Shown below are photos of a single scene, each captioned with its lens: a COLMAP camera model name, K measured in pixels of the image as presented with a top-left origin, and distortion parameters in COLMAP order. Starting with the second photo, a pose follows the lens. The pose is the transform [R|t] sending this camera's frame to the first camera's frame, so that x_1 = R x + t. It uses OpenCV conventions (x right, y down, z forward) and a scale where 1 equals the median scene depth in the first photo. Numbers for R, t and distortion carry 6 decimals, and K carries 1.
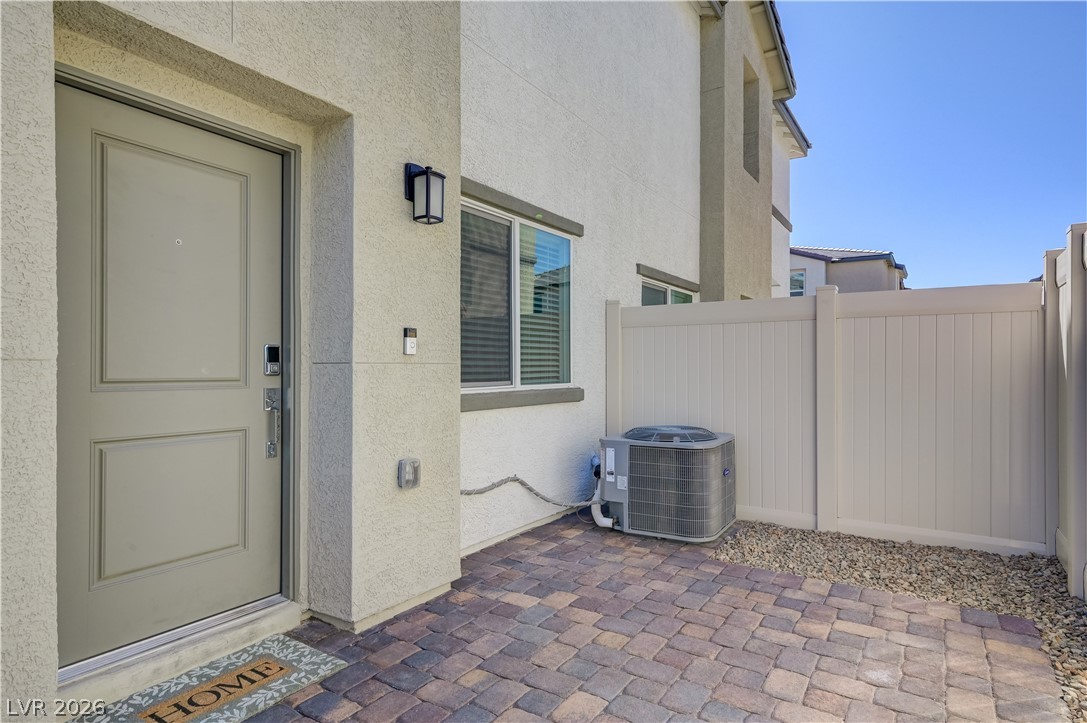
lens RADIAL K [[601.2, 0, 554.1], [0, 601.2, 367.0], [0, 0, 1]] dist [0.021711, -0.000450]
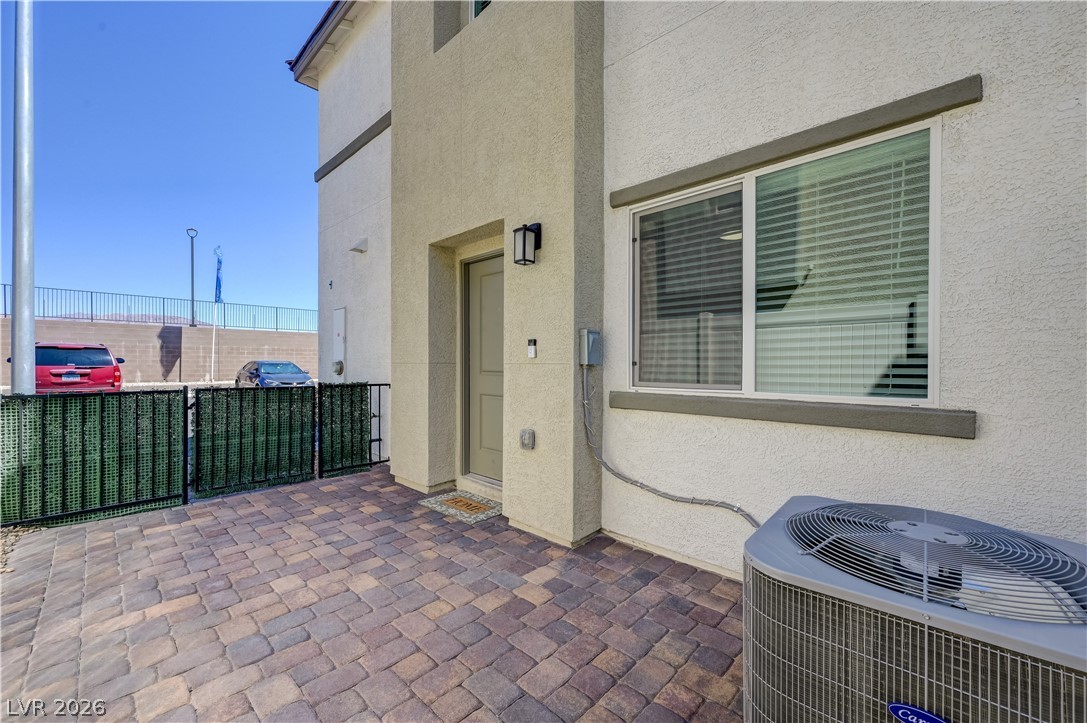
lens RADIAL K [[439.8, 0, 550.8], [0, 439.8, 365.1], [0, 0, 1]] dist [-0.001621, 0.000463]
pose [[-0.195256, 0.005309, -0.980738, 0.779264], [-0.000459, 0.999985, 0.005504, -0.008615], [0.980752, 0.001525, -0.195250, 1.243124]]
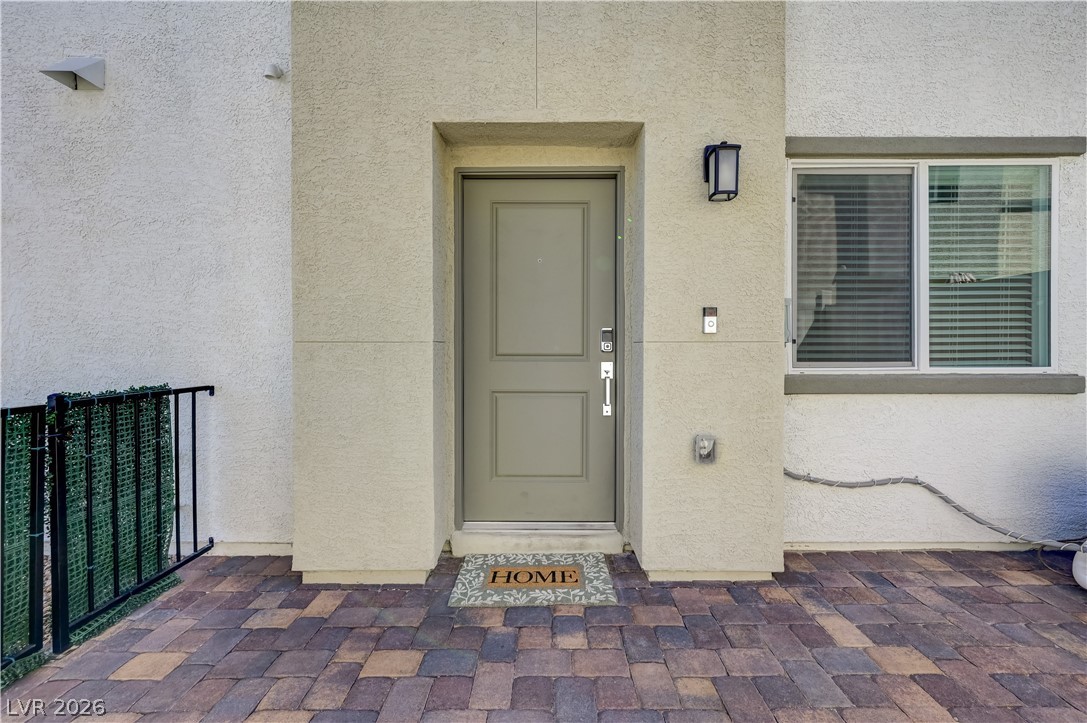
lens RADIAL K [[439.8, 0, 547.3], [0, 439.8, 347.1], [0, 0, 1]] dist [-0.001621, 0.000463]
pose [[0.536271, 0.004836, -0.844032, 0.241708], [0.002158, 0.999972, 0.007100, -0.003064], [0.844043, -0.005629, 0.536246, 0.366225]]
